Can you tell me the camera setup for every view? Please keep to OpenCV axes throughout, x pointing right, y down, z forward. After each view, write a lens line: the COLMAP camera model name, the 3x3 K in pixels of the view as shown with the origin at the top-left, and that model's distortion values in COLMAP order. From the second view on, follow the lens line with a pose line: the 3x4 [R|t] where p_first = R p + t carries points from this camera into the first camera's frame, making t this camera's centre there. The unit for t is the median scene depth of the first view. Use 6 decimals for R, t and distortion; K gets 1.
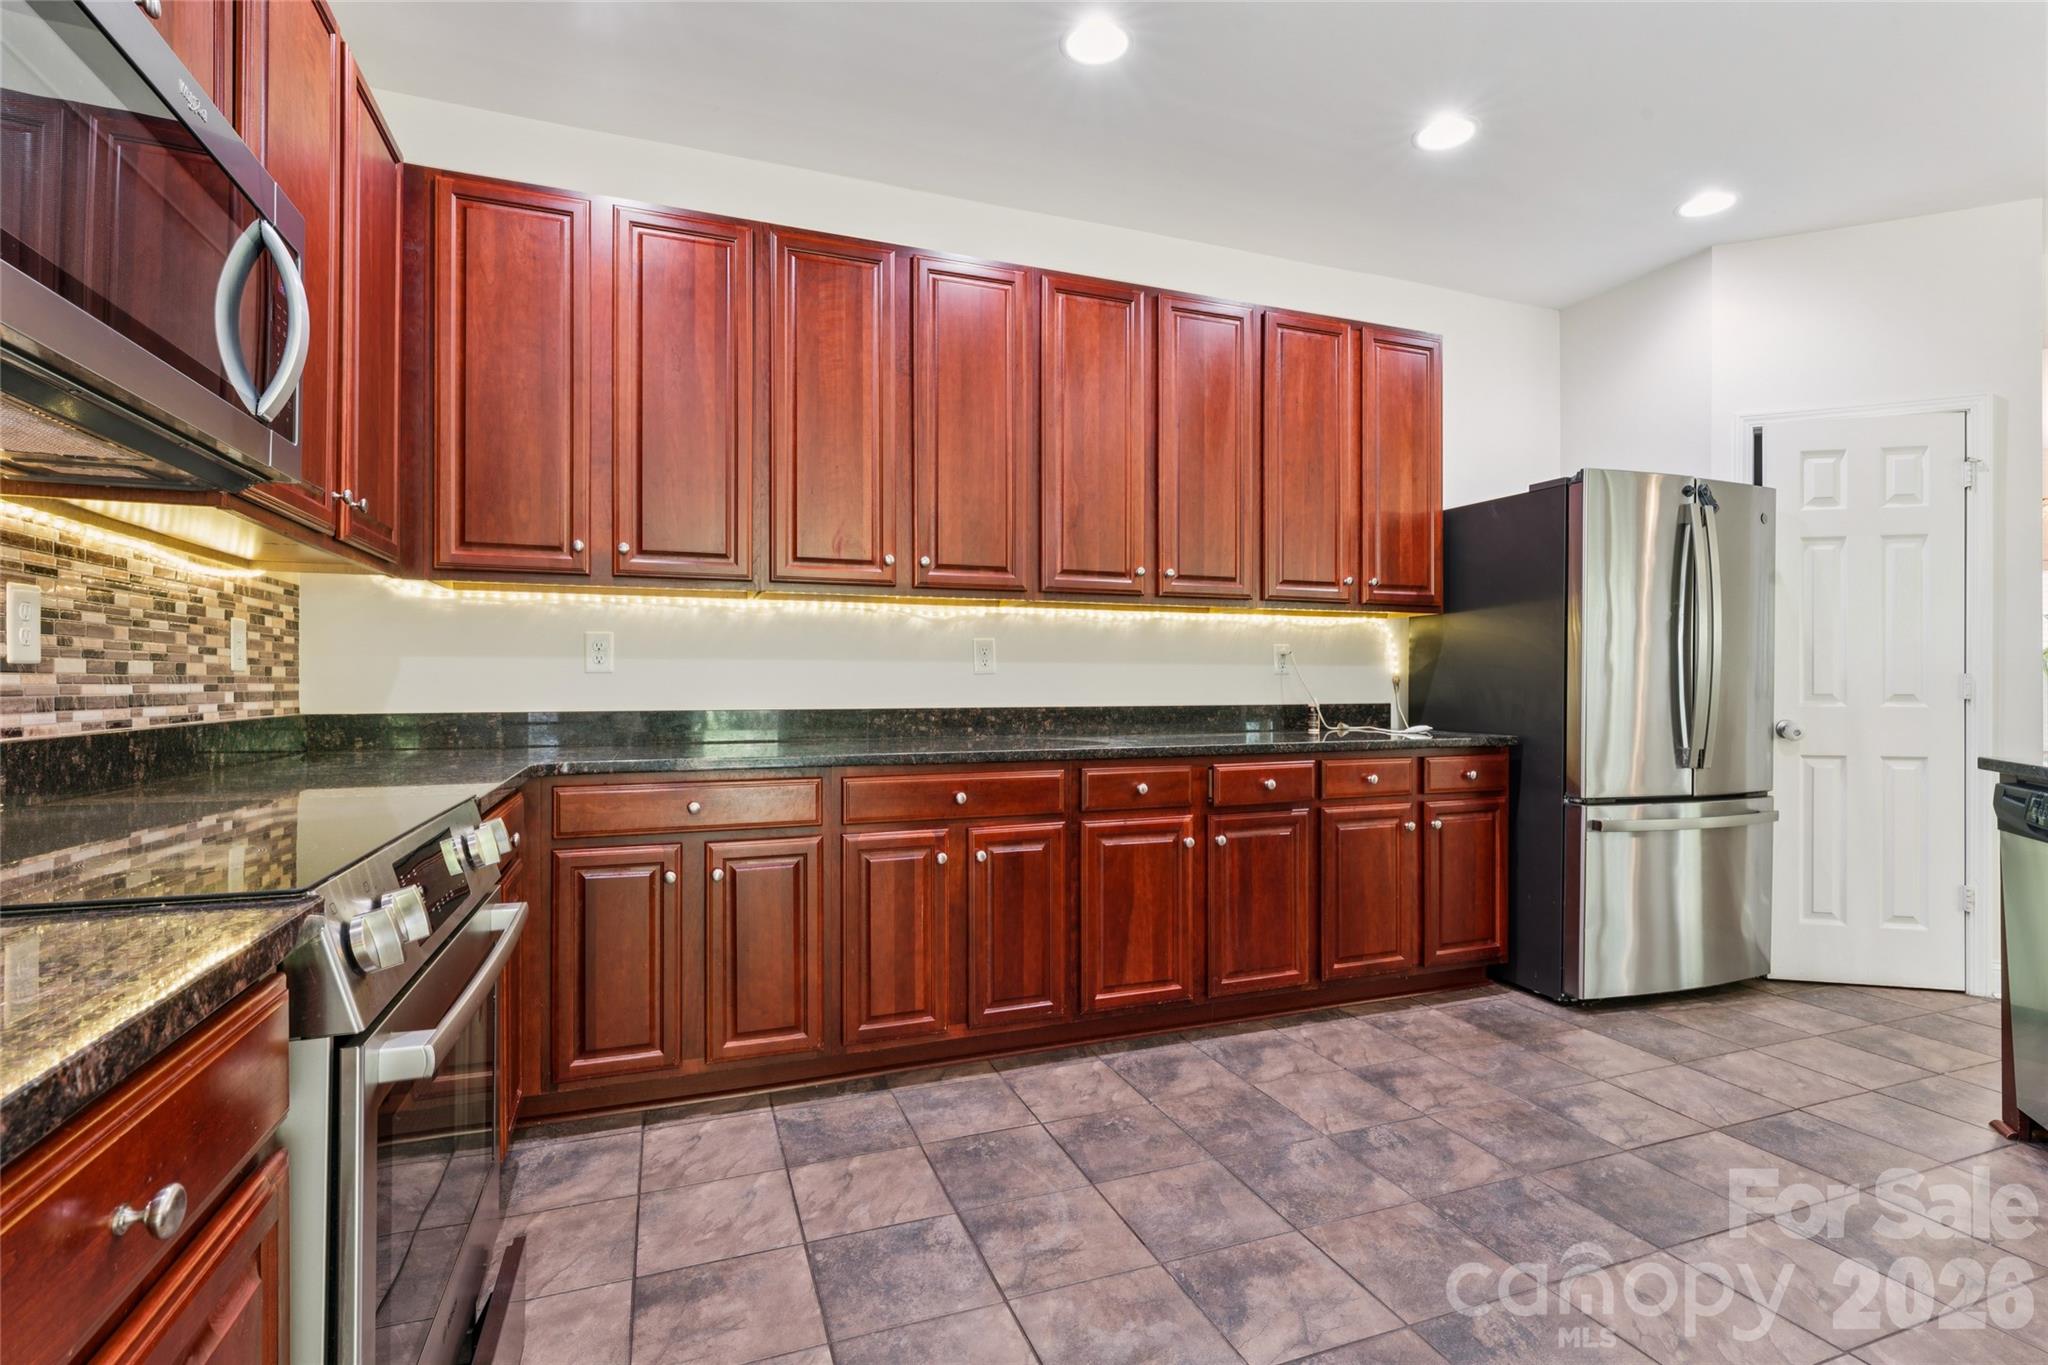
lens RADIAL K [[955.2, 0, 1030.7], [0, 955.2, 681.0], [0, 0, 1]] dist [0.000249, 0.000343]
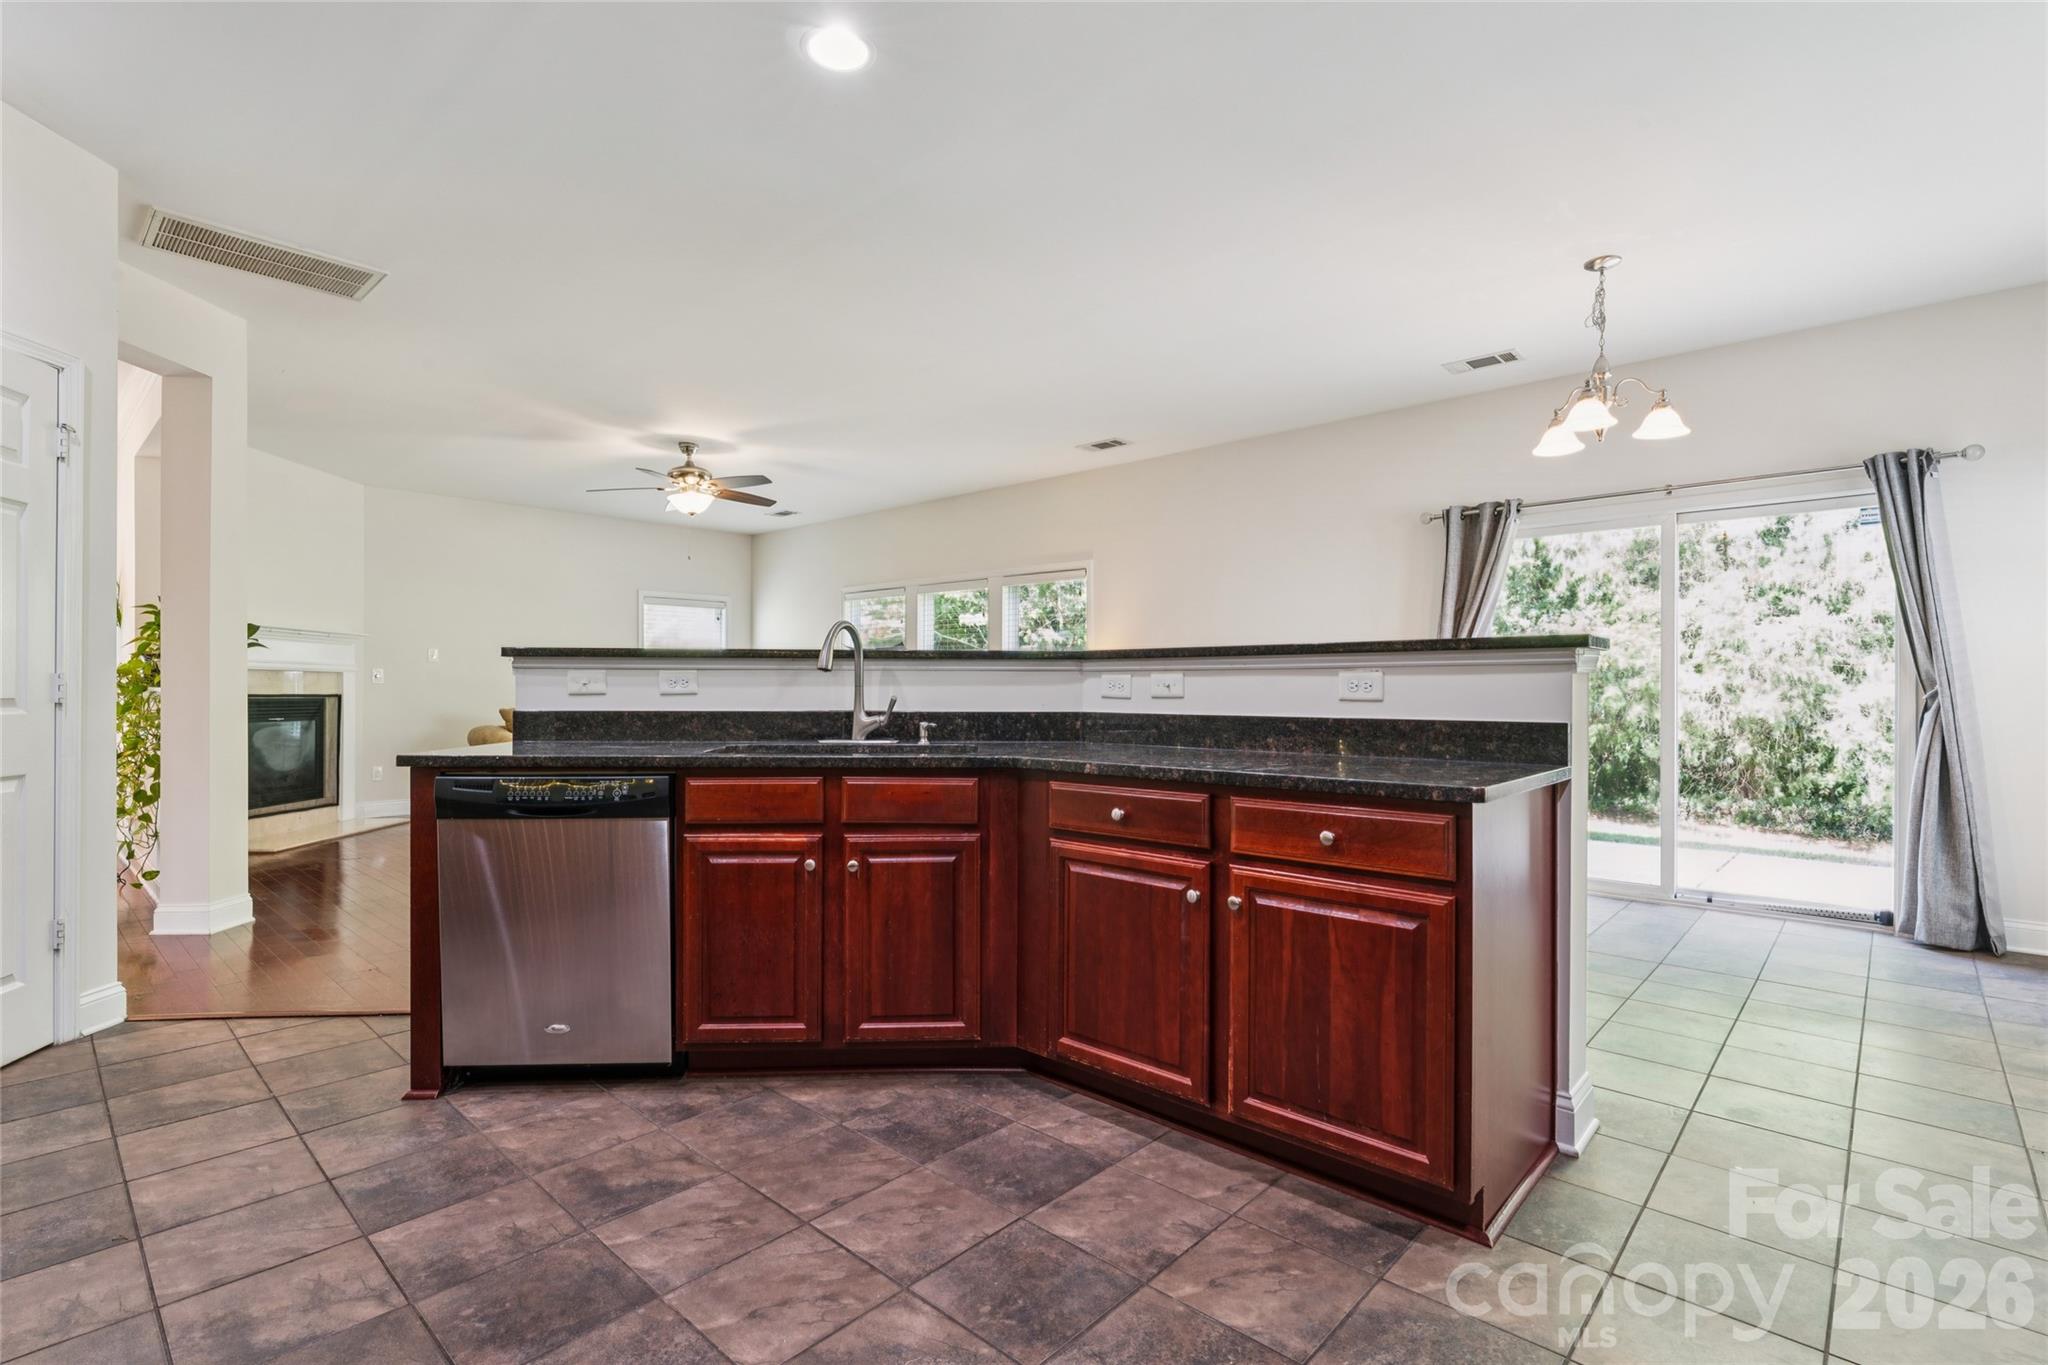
lens RADIAL K [[955.2, 0, 1021.2], [0, 955.2, 690.2], [0, 0, 1]] dist [0.000249, 0.000343]
pose [[-0.441220, -0.003381, 0.897393, -0.224616], [-0.003974, 0.999990, 0.001814, 0.002833], [-0.897390, -0.002766, -0.441229, 0.758501]]
